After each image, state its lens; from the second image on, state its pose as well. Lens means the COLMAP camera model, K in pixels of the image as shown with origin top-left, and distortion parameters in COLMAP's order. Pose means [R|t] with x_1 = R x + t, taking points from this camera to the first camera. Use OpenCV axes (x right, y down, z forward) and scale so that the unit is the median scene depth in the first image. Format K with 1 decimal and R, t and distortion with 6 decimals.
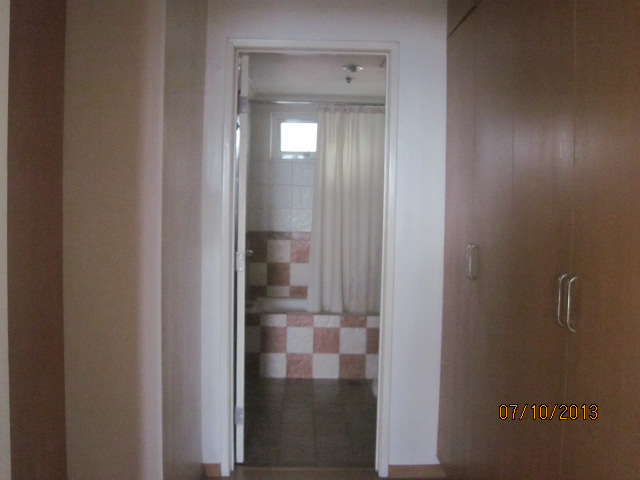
lens RADIAL K [[637.3, 0, 320.0], [0, 637.3, 240.0], [0, 0, 1]] dist [-0.077247, -0.004267]
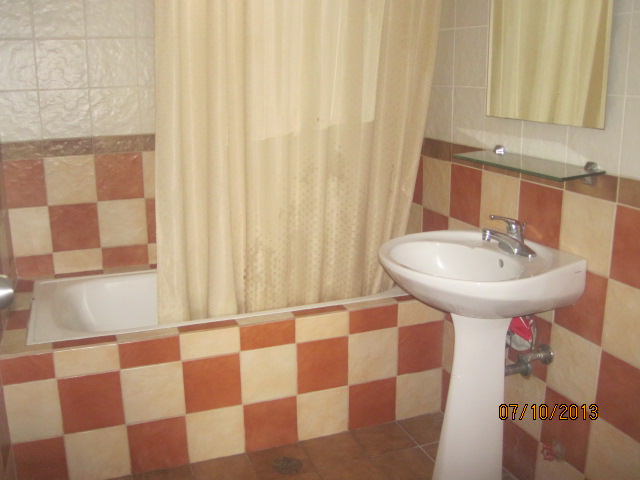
lens RADIAL K [[637.3, 0, 320.0], [0, 637.3, 240.0], [0, 0, 1]] dist [-0.077247, -0.004267]
pose [[0.943361, -0.106473, 0.314220, -0.048071], [0.043944, 0.978860, 0.199754, -0.028648], [-0.328846, -0.174632, 0.928097, 0.565629]]
